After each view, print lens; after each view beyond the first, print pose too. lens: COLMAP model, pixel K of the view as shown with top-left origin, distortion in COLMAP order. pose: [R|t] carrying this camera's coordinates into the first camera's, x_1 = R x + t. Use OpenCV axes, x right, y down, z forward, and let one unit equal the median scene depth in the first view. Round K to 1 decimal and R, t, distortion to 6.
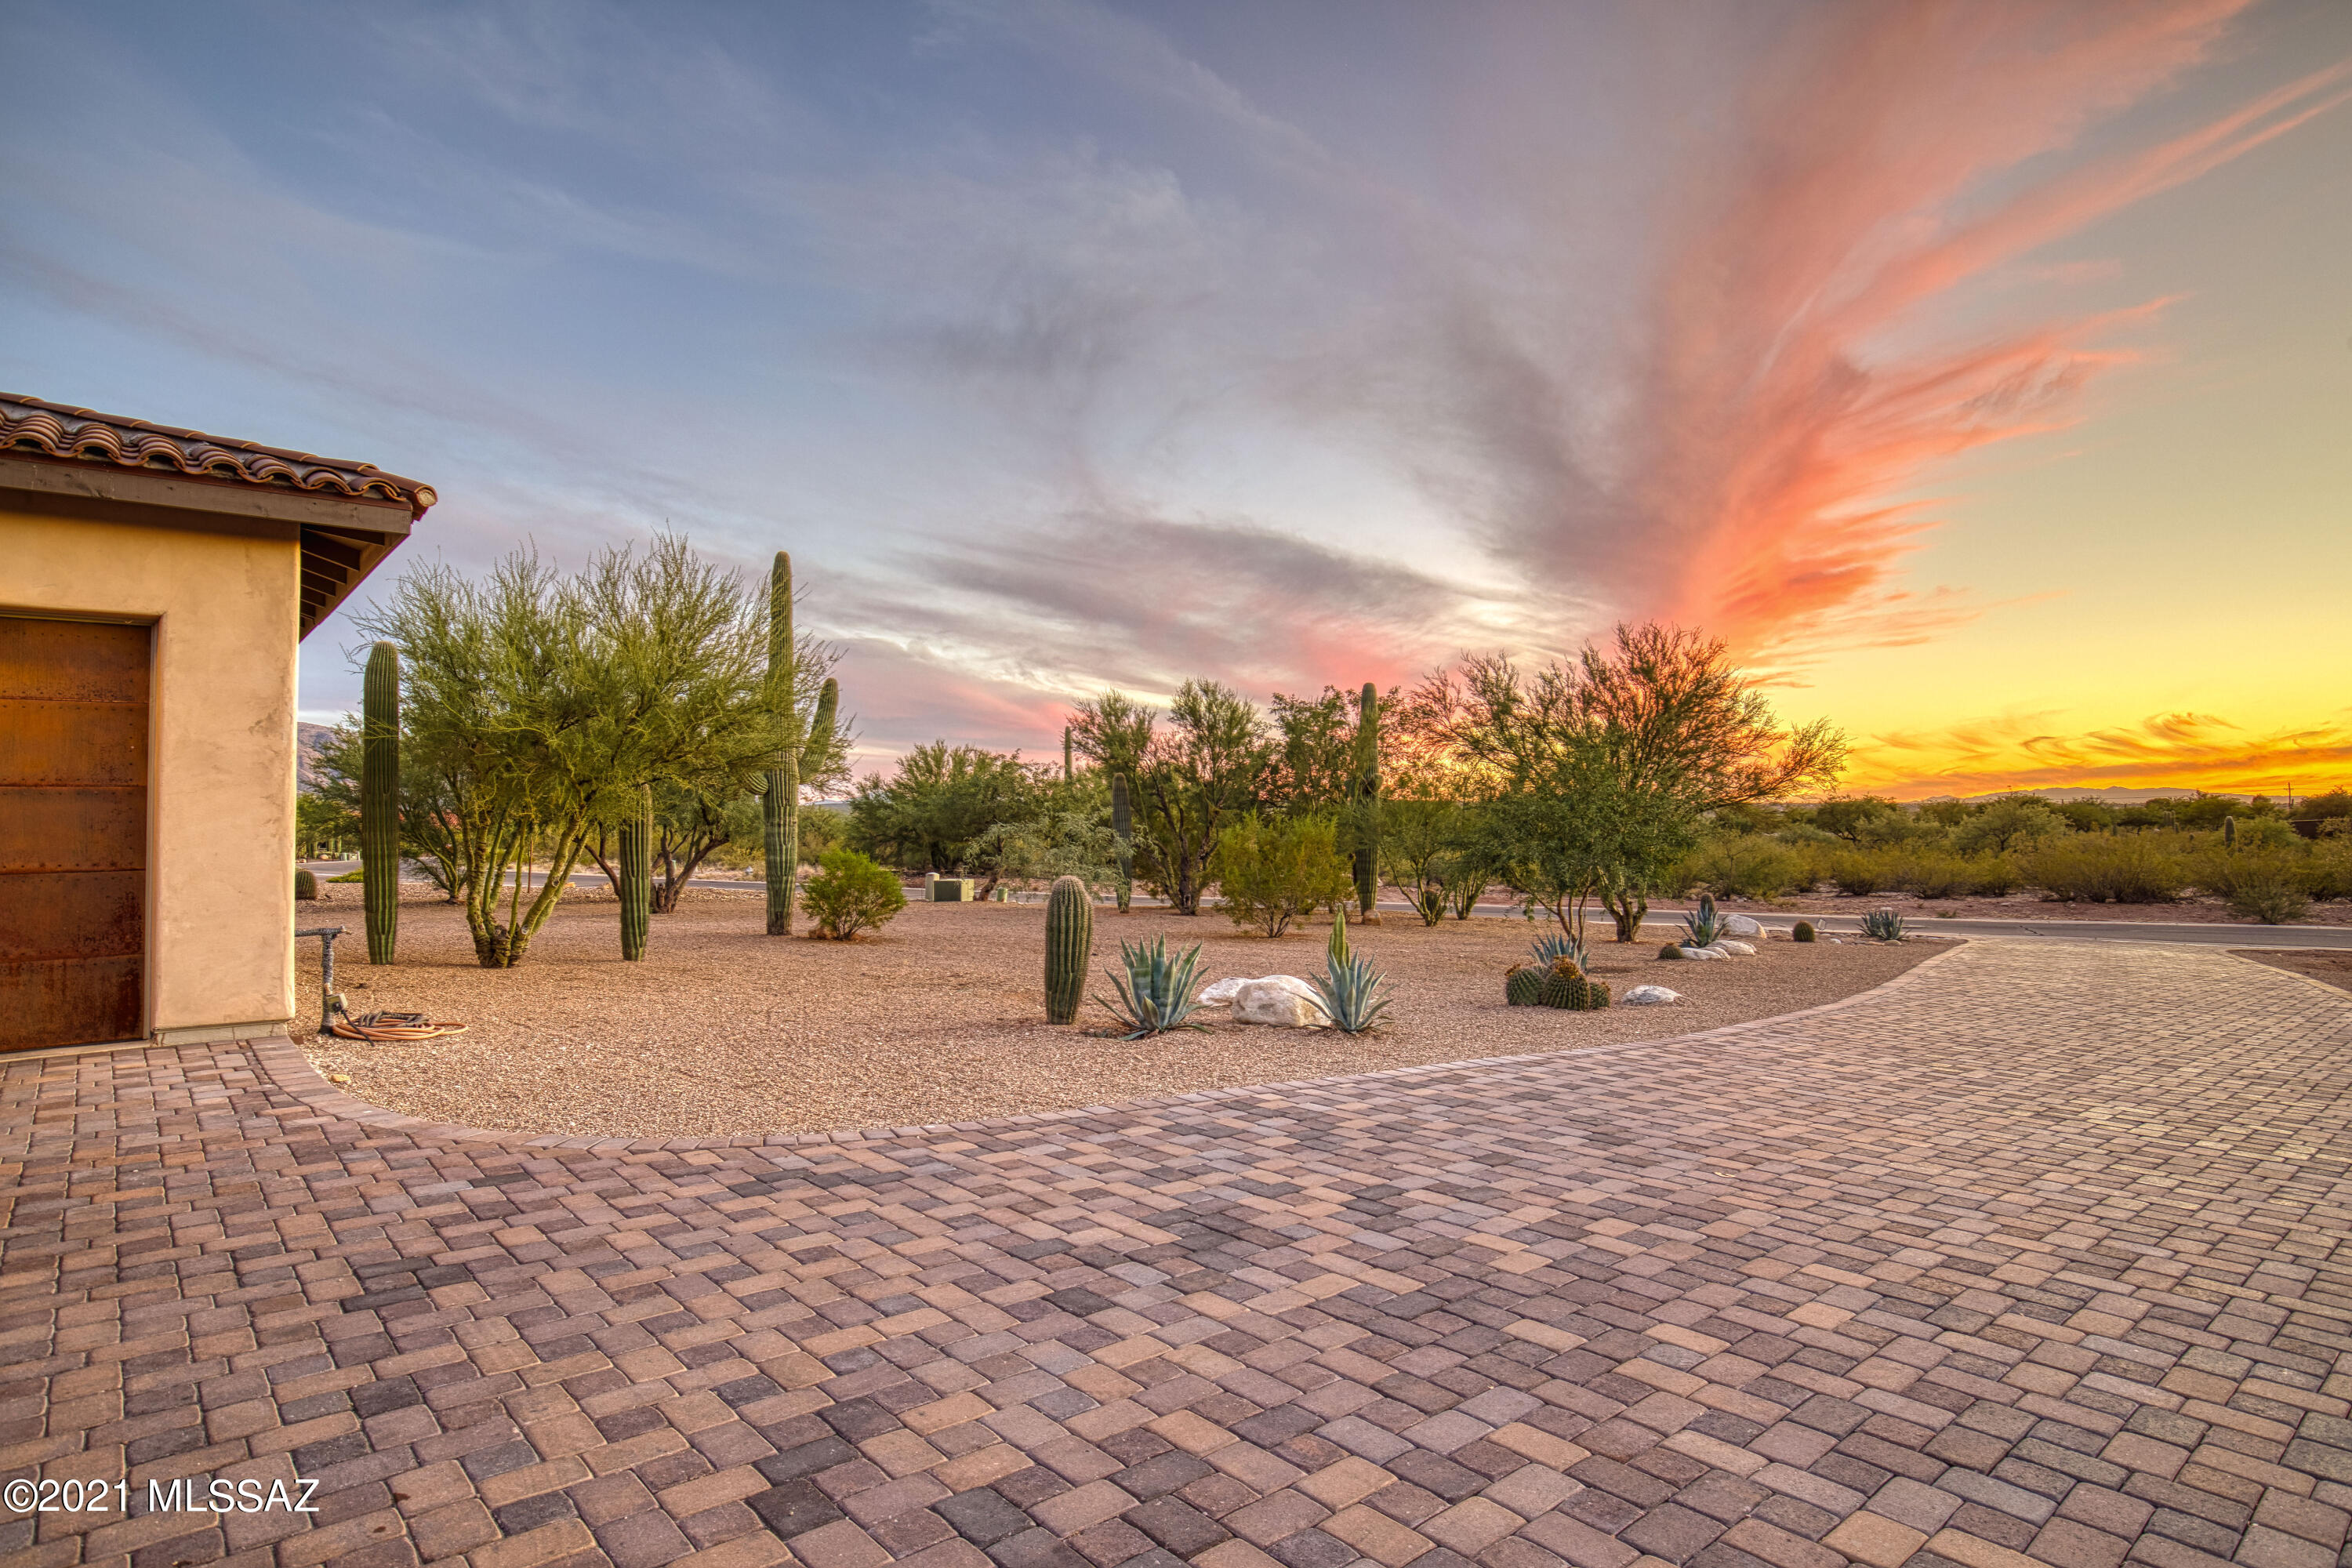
lens RADIAL K [[1268.6, 0, 1178.4], [0, 1268.6, 802.3], [0, 0, 1]] dist [-0.000250, -0.003159]
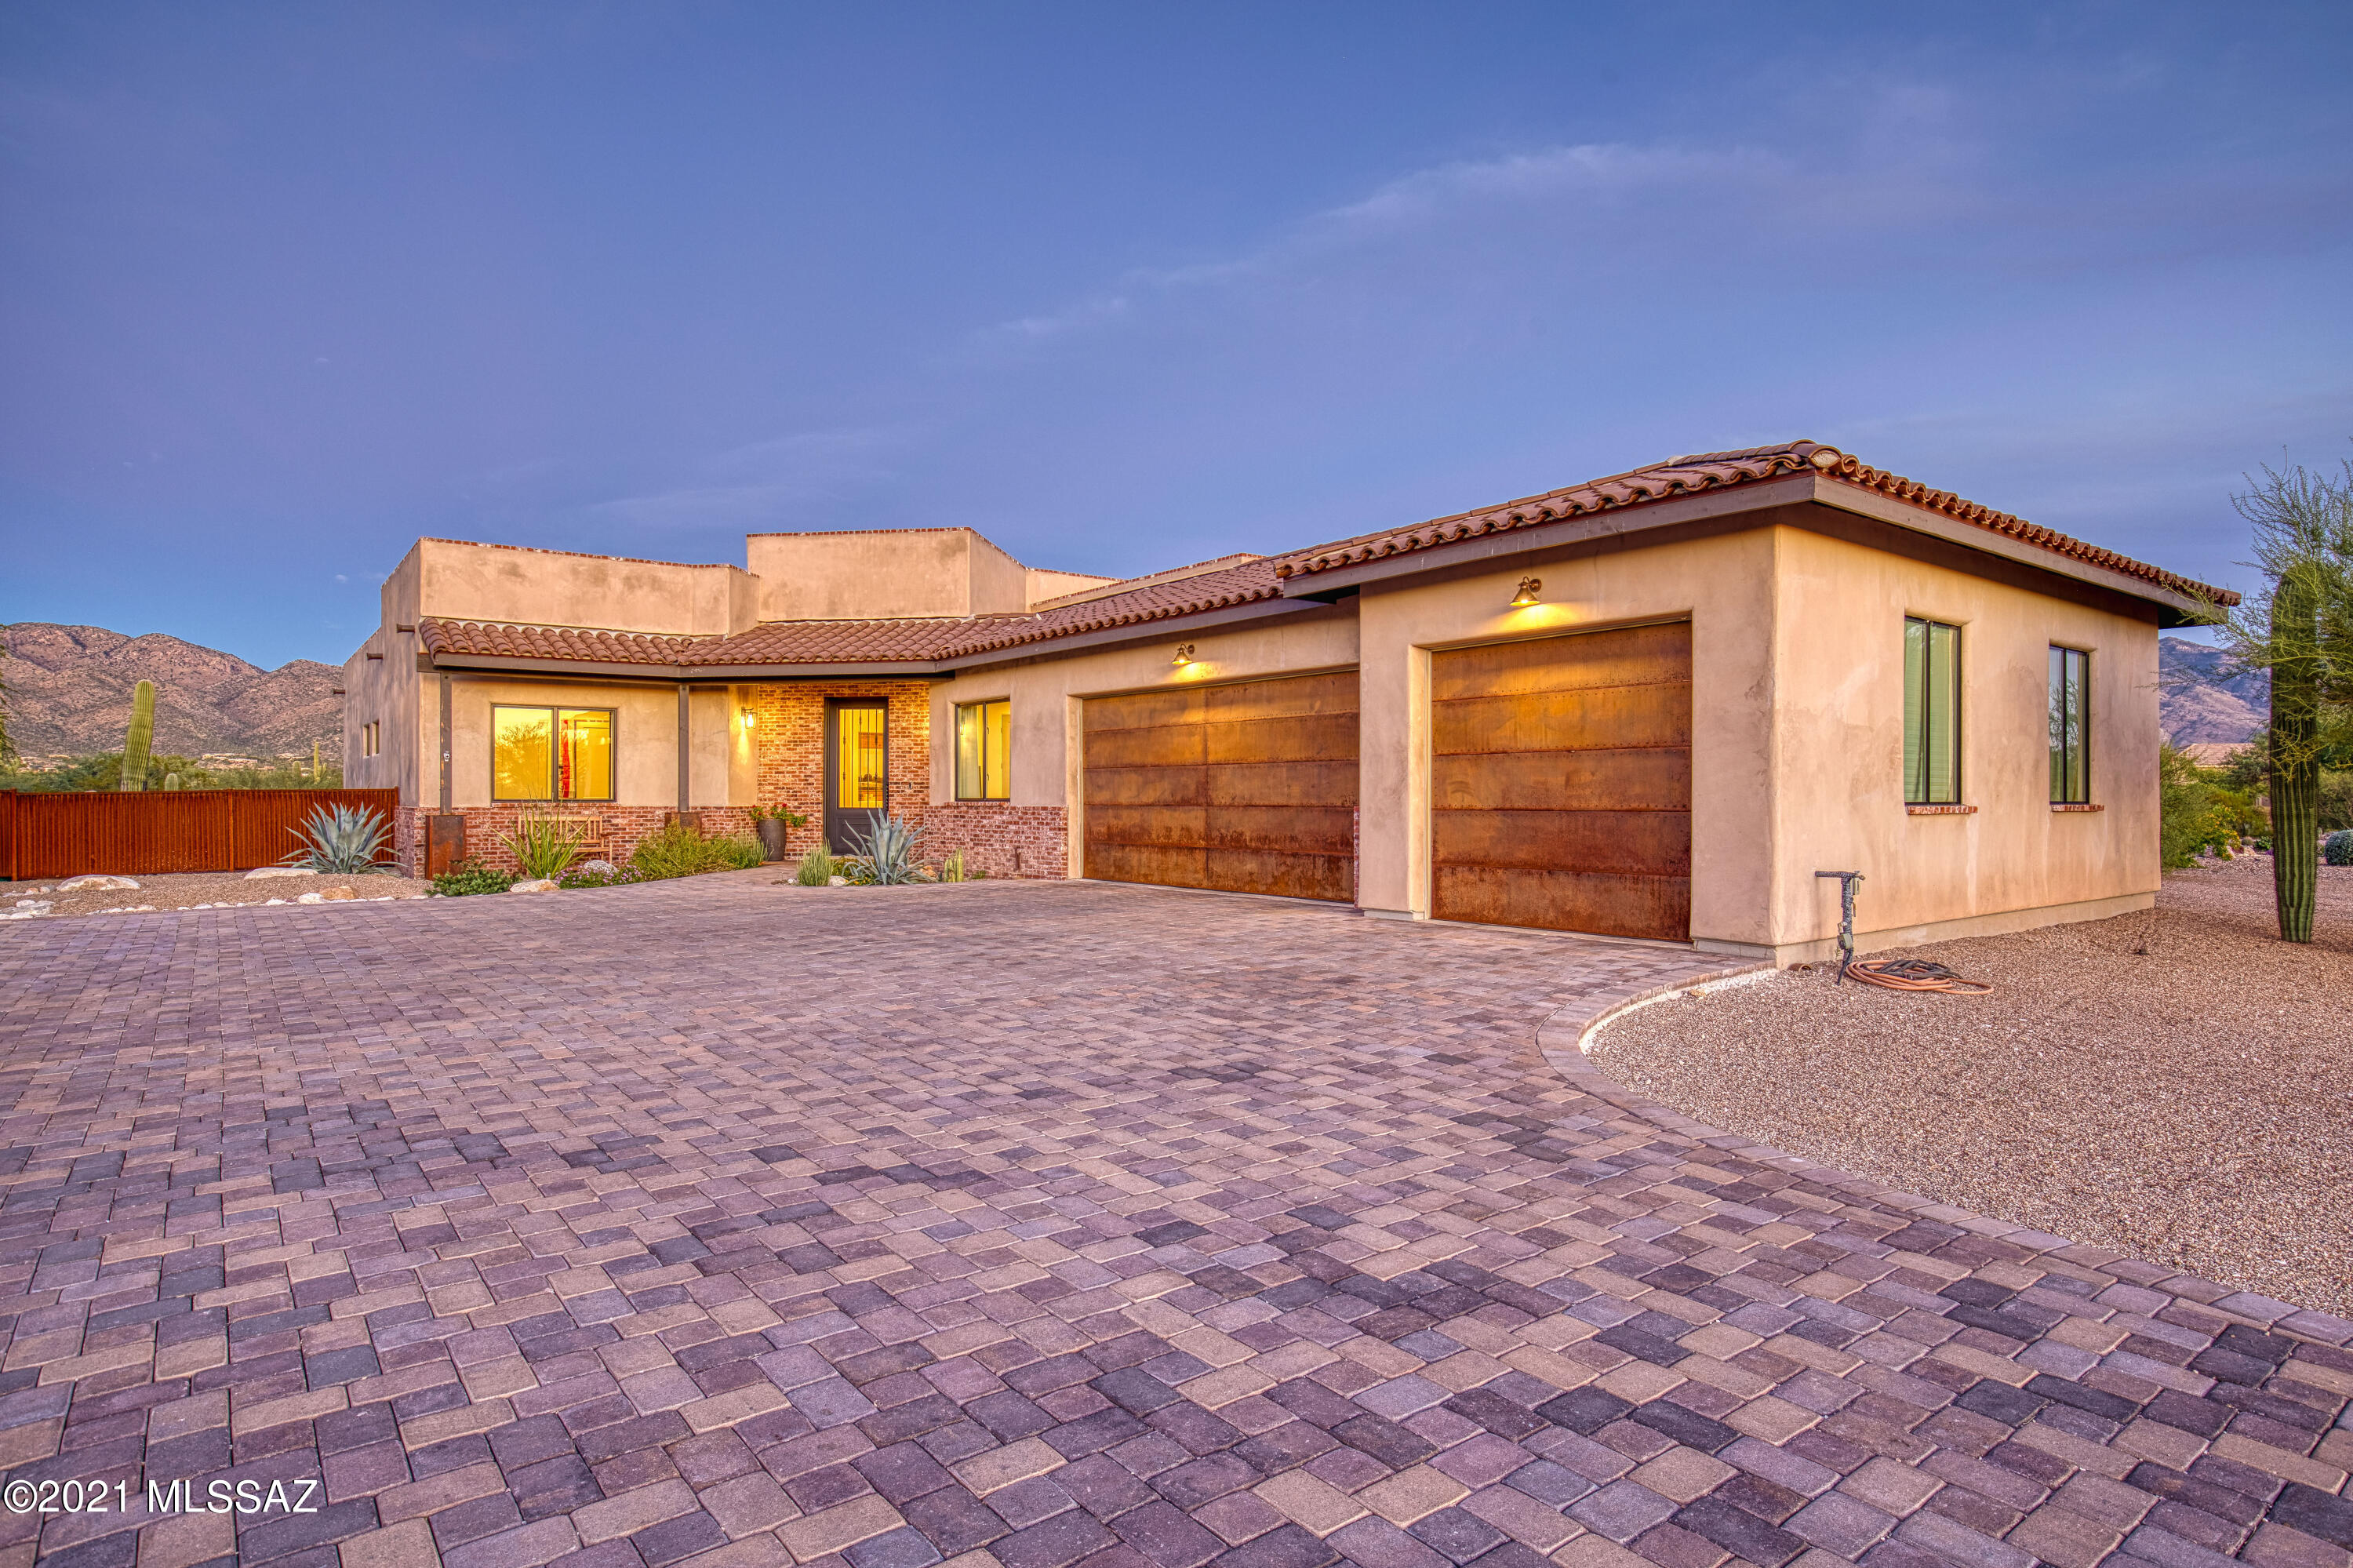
lens RADIAL K [[1269.2, 0, 1188.3], [0, 1269.2, 775.4], [0, 0, 1]] dist [-0.000250, -0.003159]
pose [[-0.052053, -0.008462, -0.998608, 0.827634], [0.020136, 0.999752, -0.009522, 0.032609], [0.998441, -0.020604, -0.051870, 0.948042]]
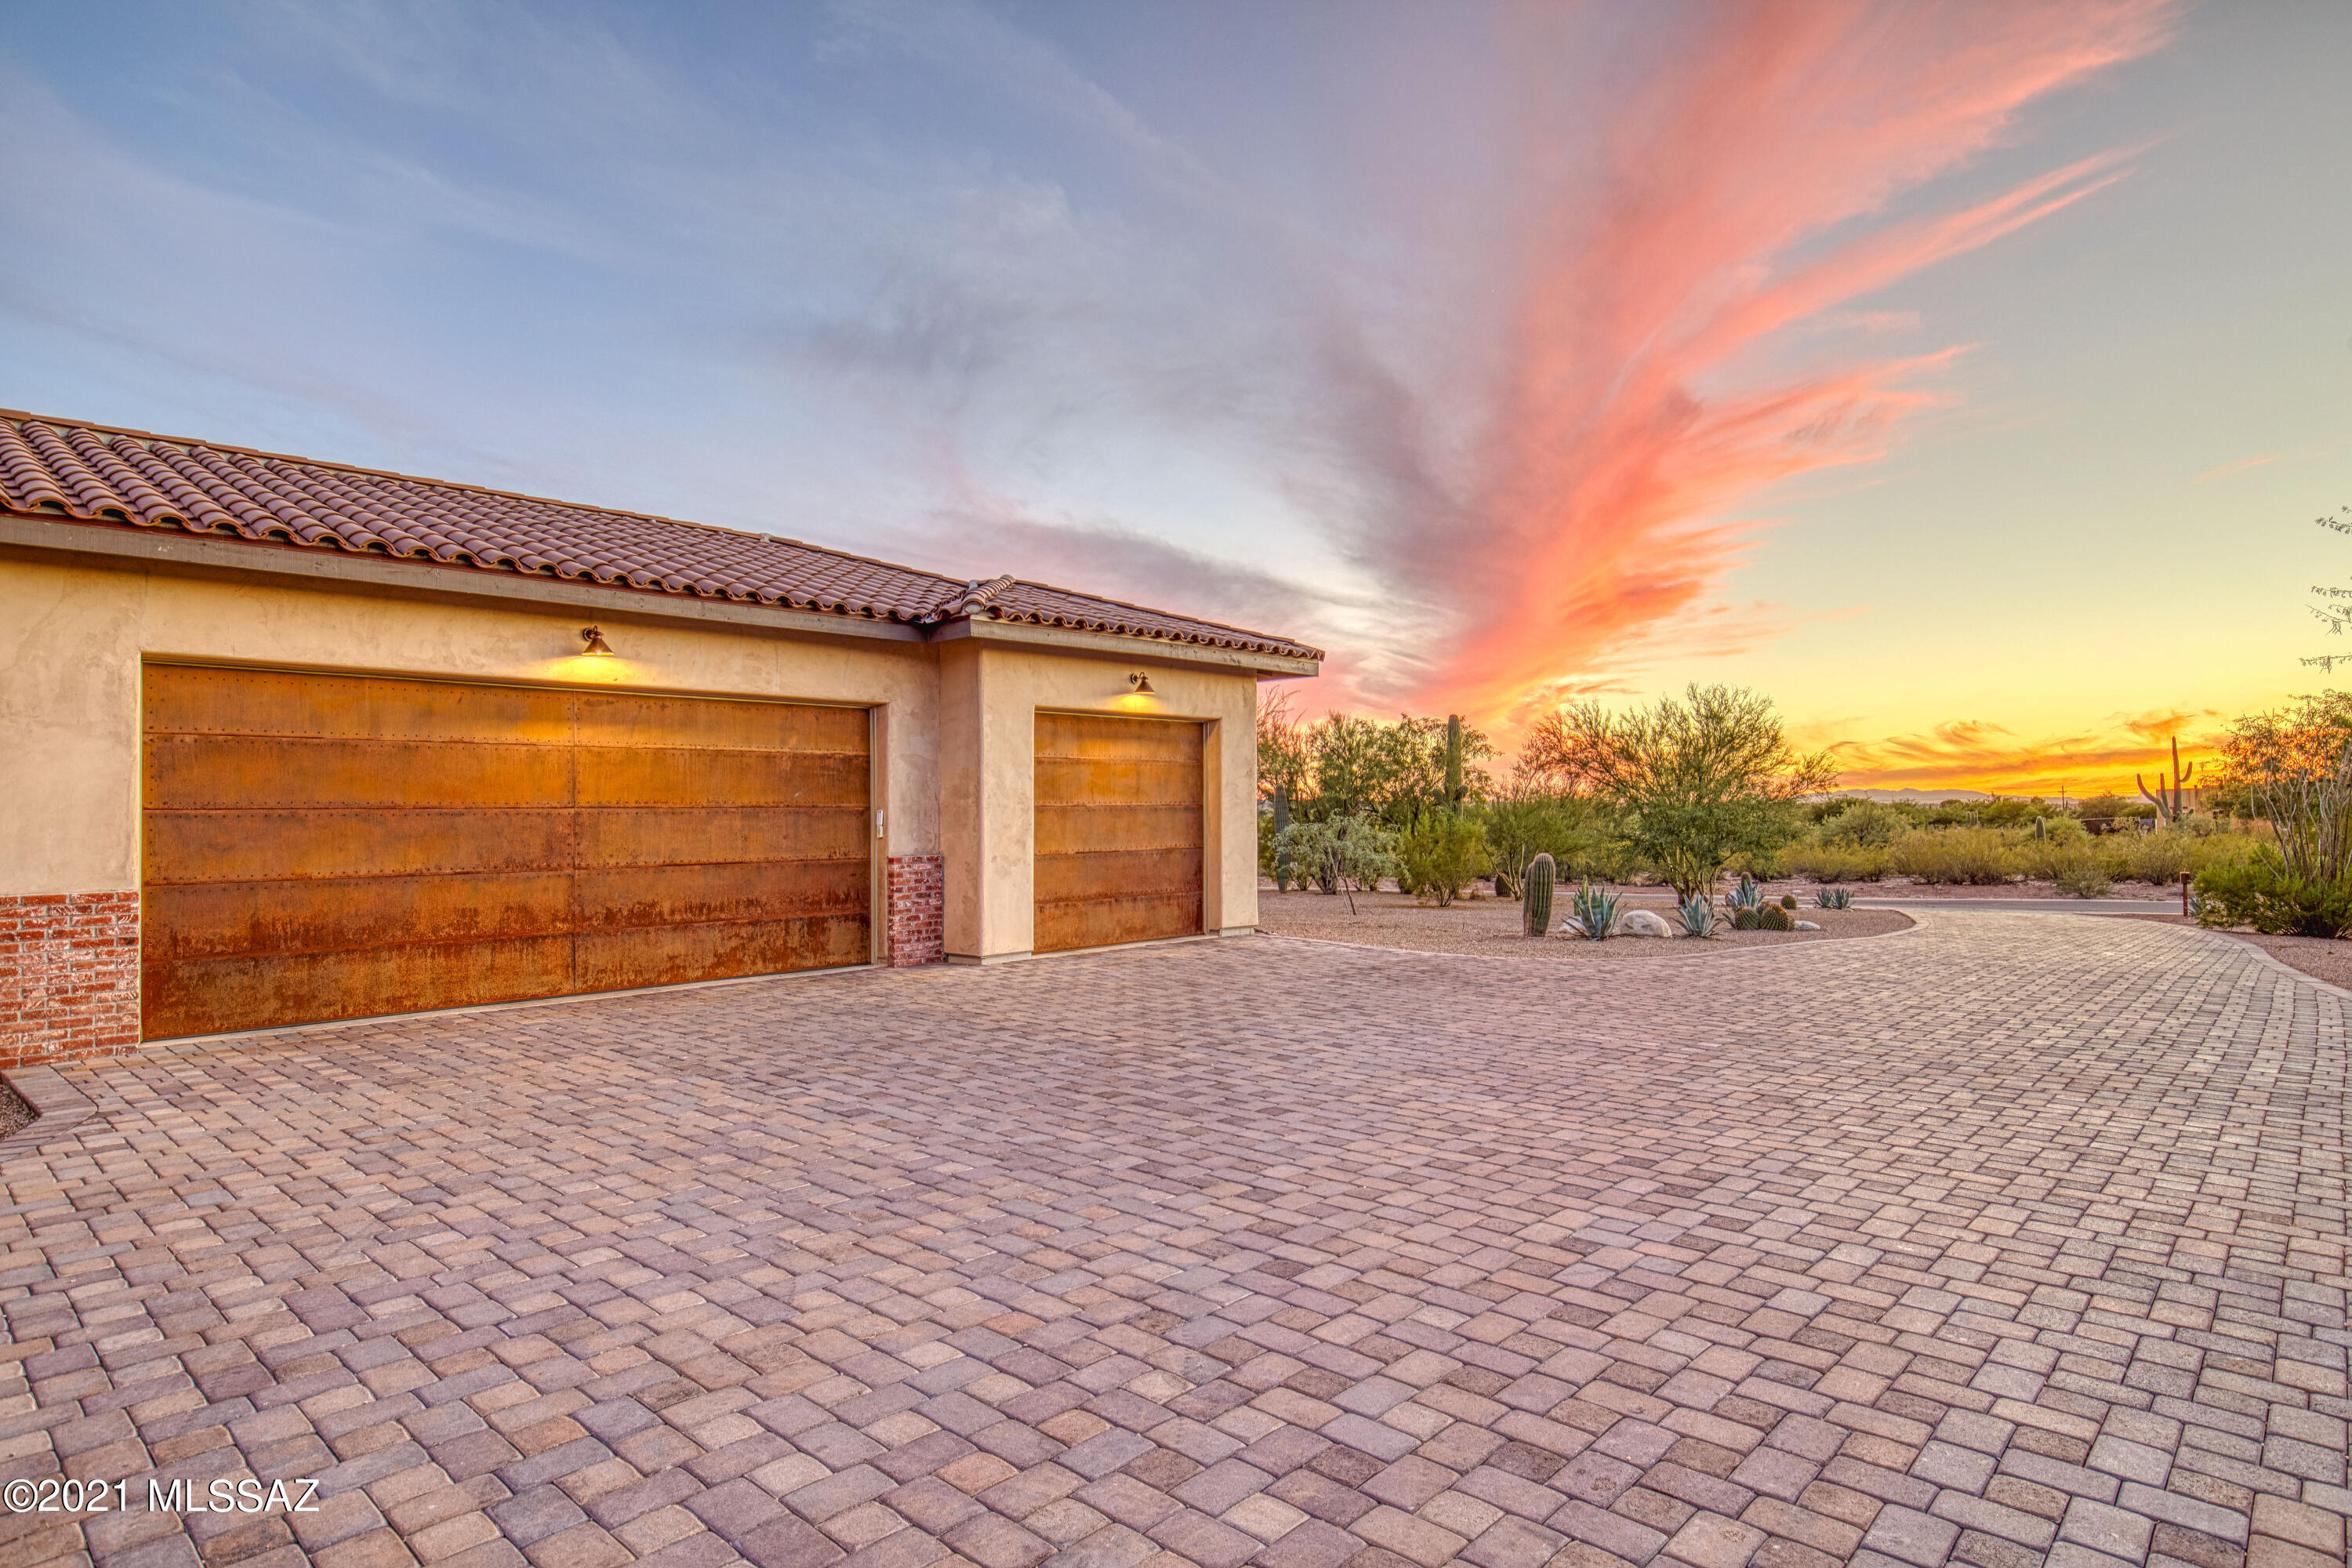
lens RADIAL K [[1268.6, 0, 1192.0], [0, 1268.6, 800.9], [0, 0, 1]] dist [-0.000250, -0.003159]
pose [[0.992749, -0.000216, 0.120203, -0.094321], [0.000477, 0.999998, -0.002144, -0.001475], [-0.120202, 0.002185, 0.992747, -0.084628]]
